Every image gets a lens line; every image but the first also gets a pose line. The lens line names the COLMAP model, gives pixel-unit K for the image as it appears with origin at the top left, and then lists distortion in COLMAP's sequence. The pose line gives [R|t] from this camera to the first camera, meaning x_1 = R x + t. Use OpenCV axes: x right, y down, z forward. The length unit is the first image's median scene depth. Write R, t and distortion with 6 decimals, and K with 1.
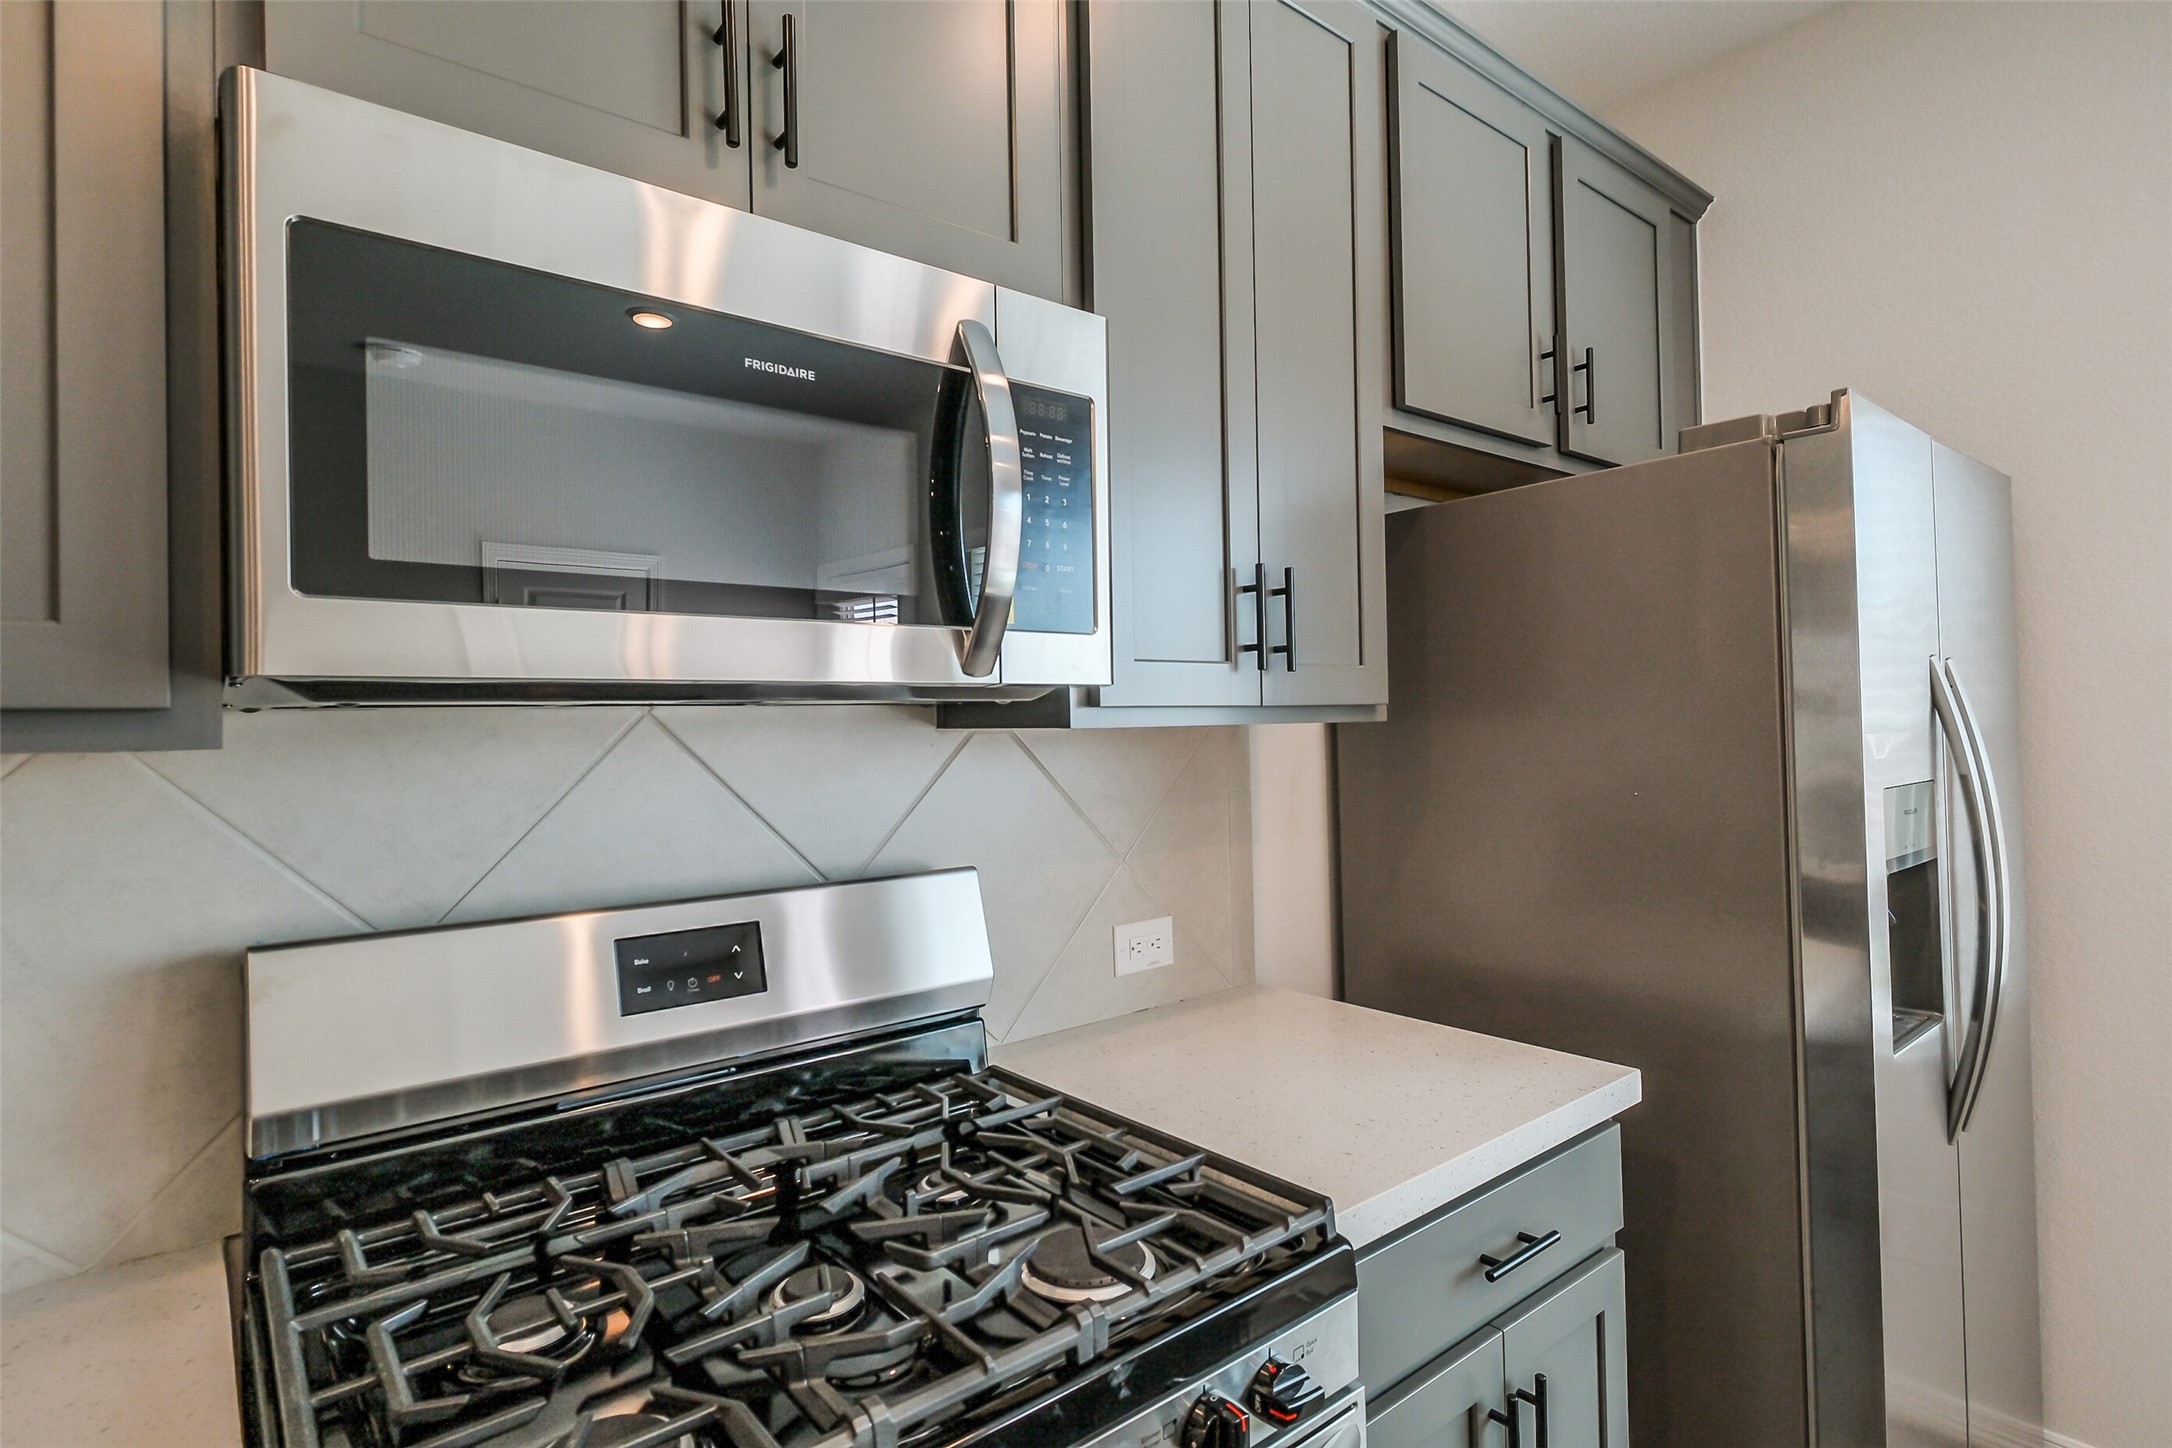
lens RADIAL K [[1090.3, 0, 1083.9], [0, 1090.3, 721.6], [0, 0, 1]] dist [0.003086, 0.000219]
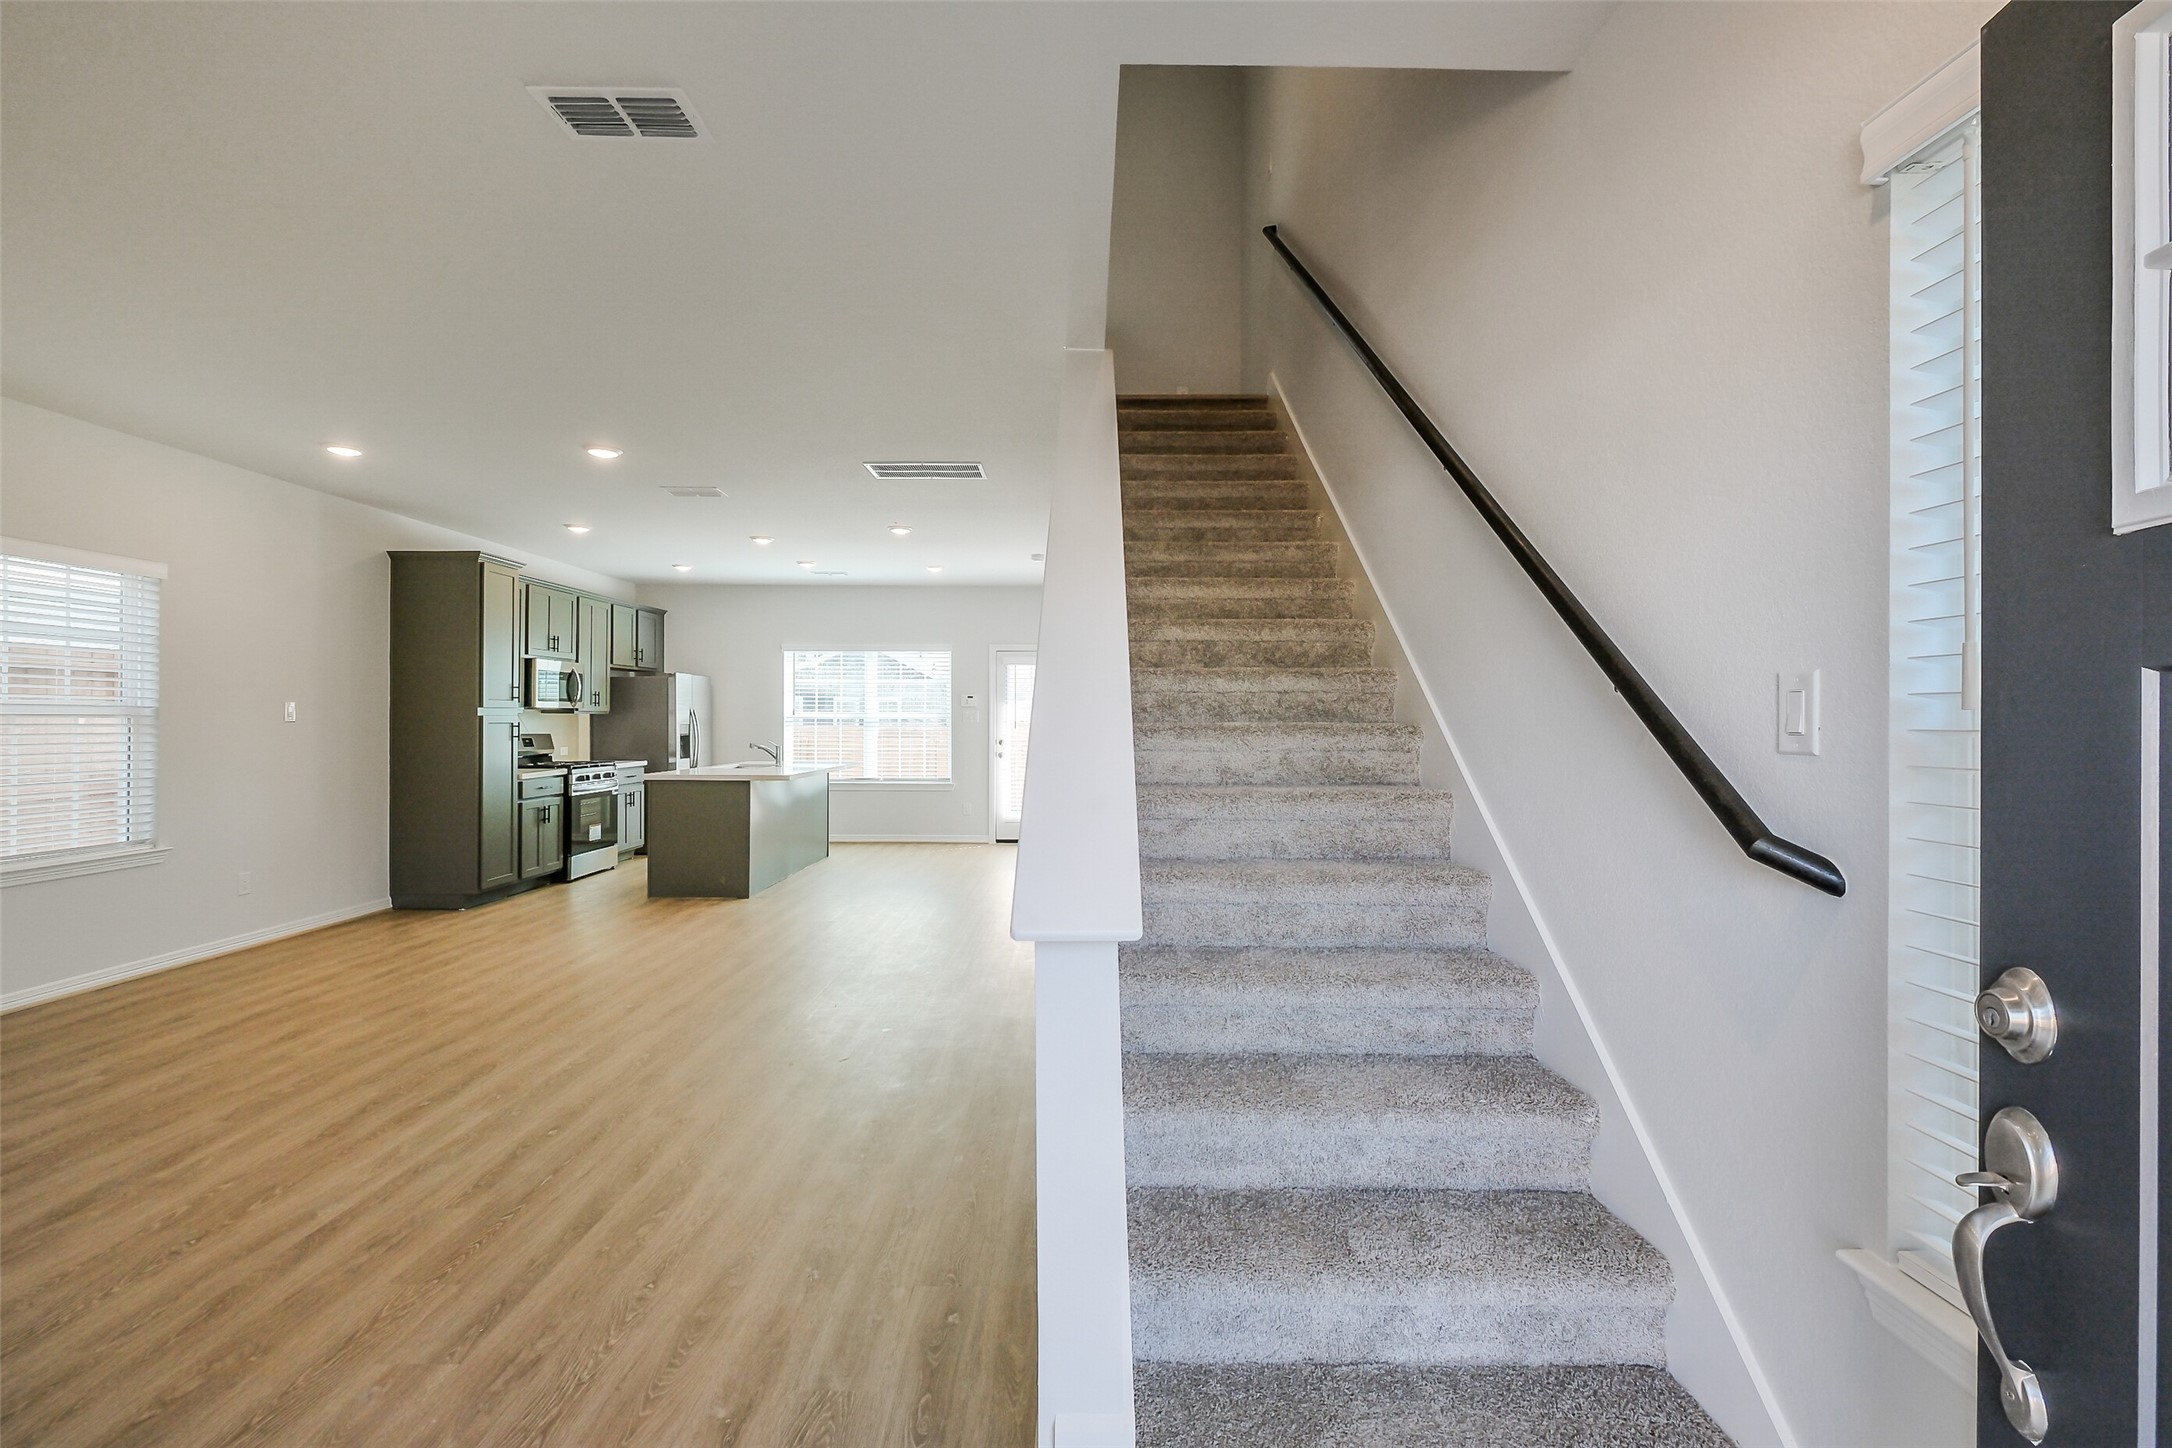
lens RADIAL K [[955.9, 0, 1096.4], [0, 955.9, 716.6], [0, 0, 1]] dist [-0.001874, 0.000441]
pose [[0.625136, 0.031281, 0.779889, -2.431838], [-0.028864, 0.999440, -0.016951, 0.029694], [-0.779982, -0.011914, 0.625689, -4.998768]]
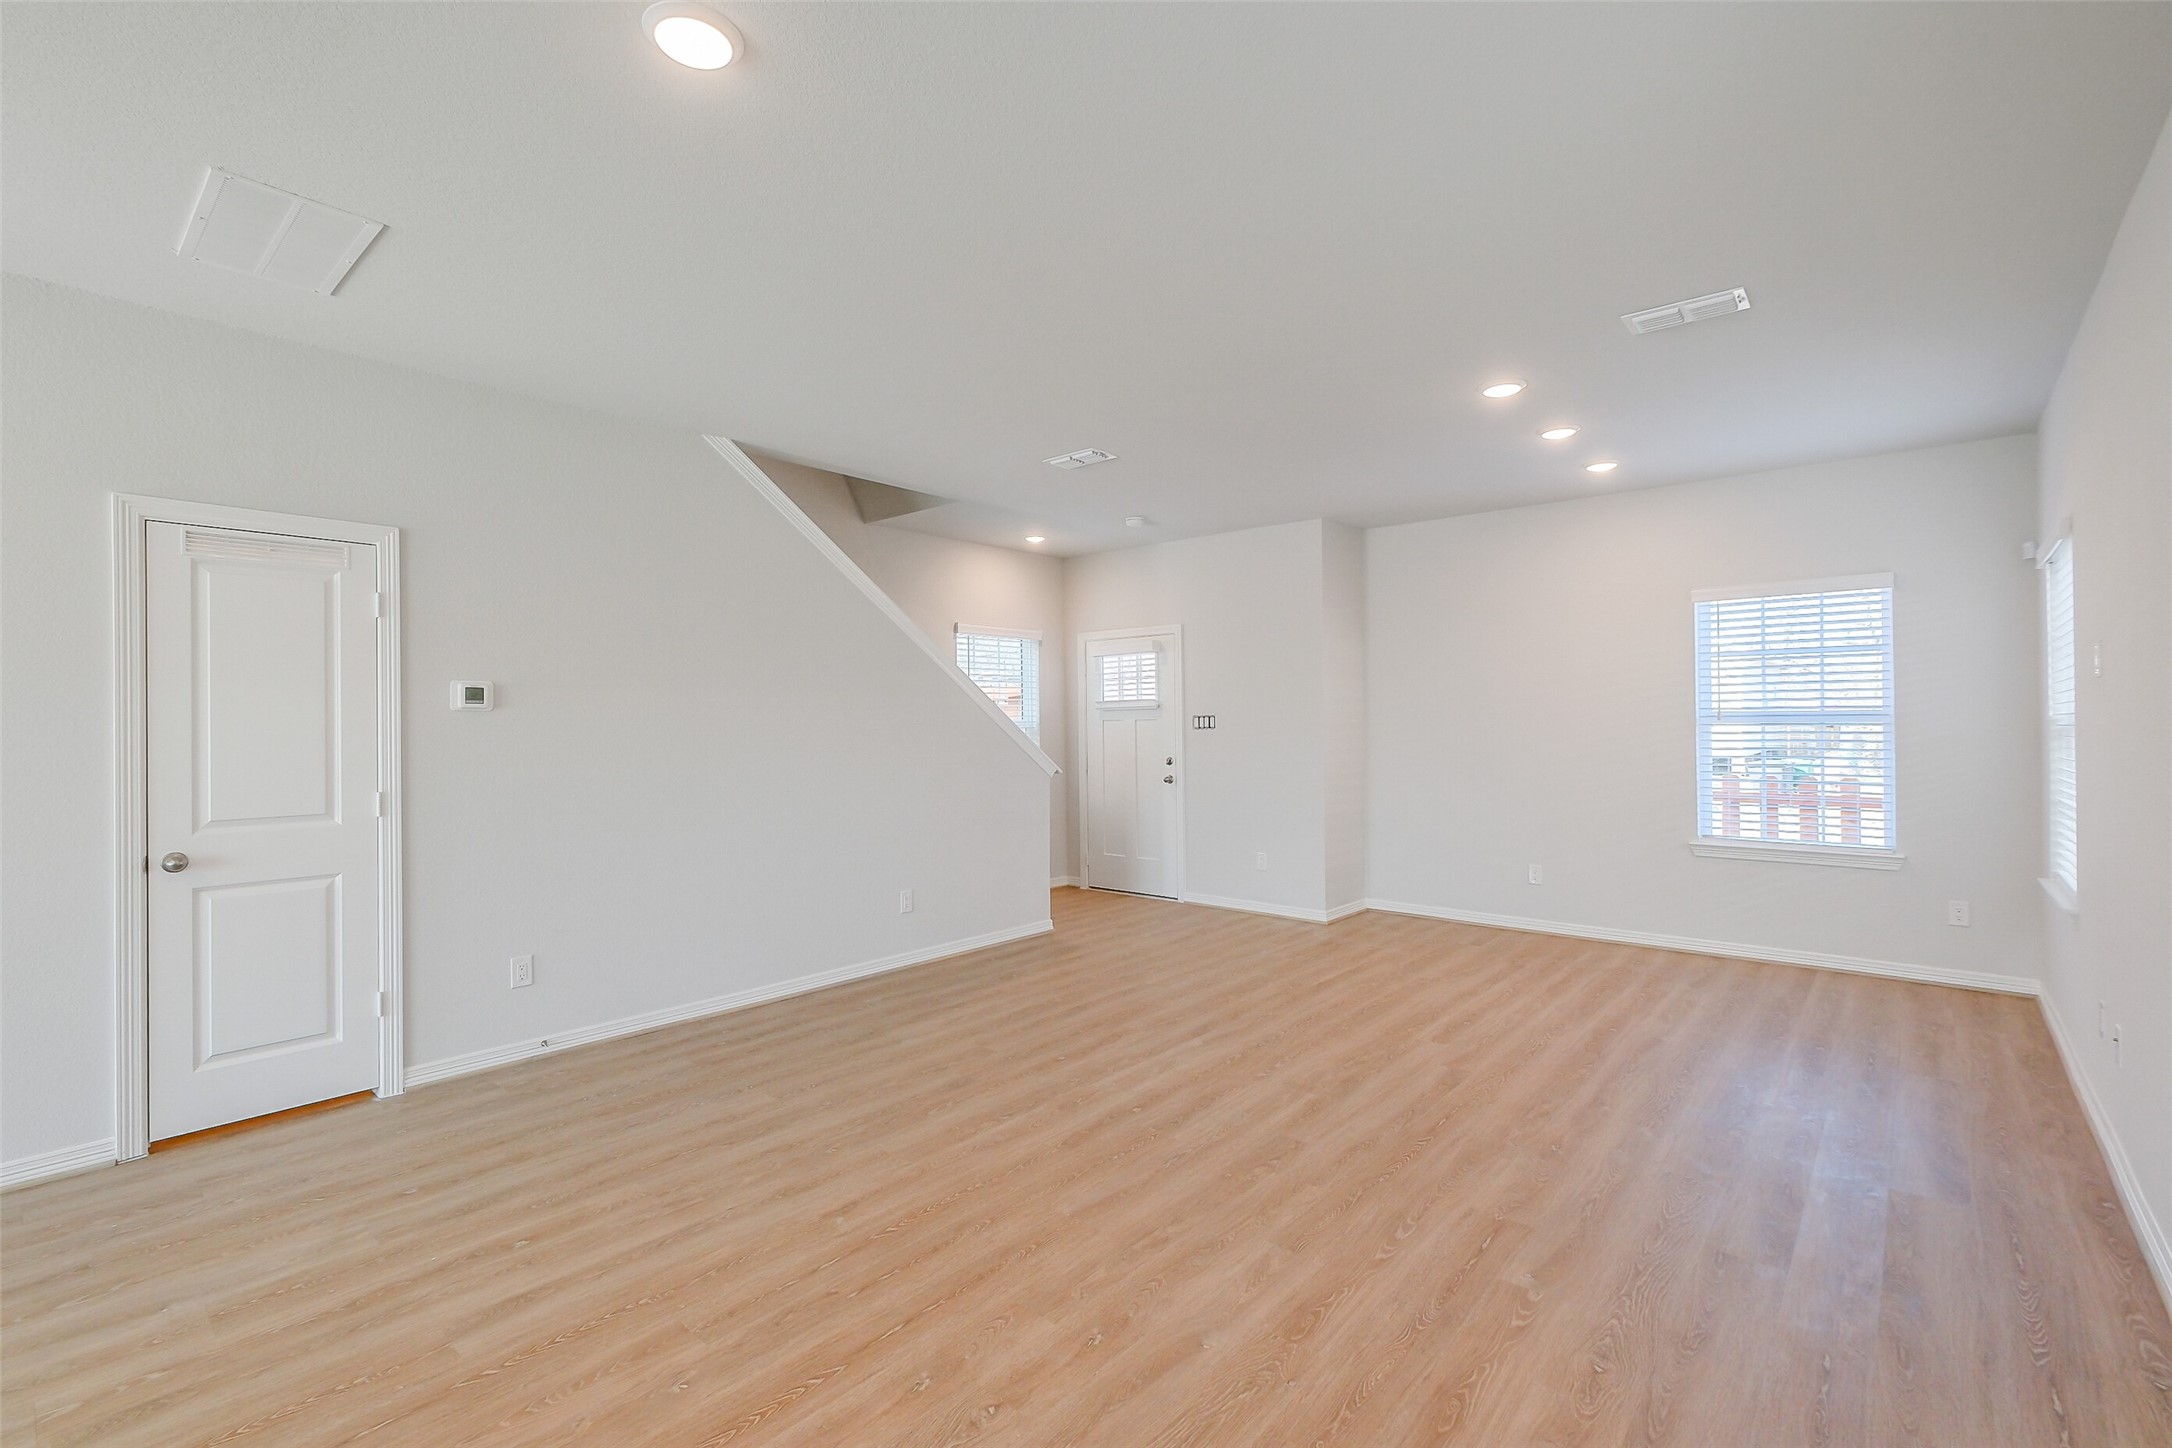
lens RADIAL K [[955.9, 0, 1079.2], [0, 955.9, 729.8], [0, 0, 1]] dist [-0.001874, 0.000441]
pose [[-0.986453, 0.034954, -0.160280, -1.213780], [0.034857, 0.999386, 0.003418, 0.017182], [0.160301, -0.002215, -0.987066, -0.304580]]
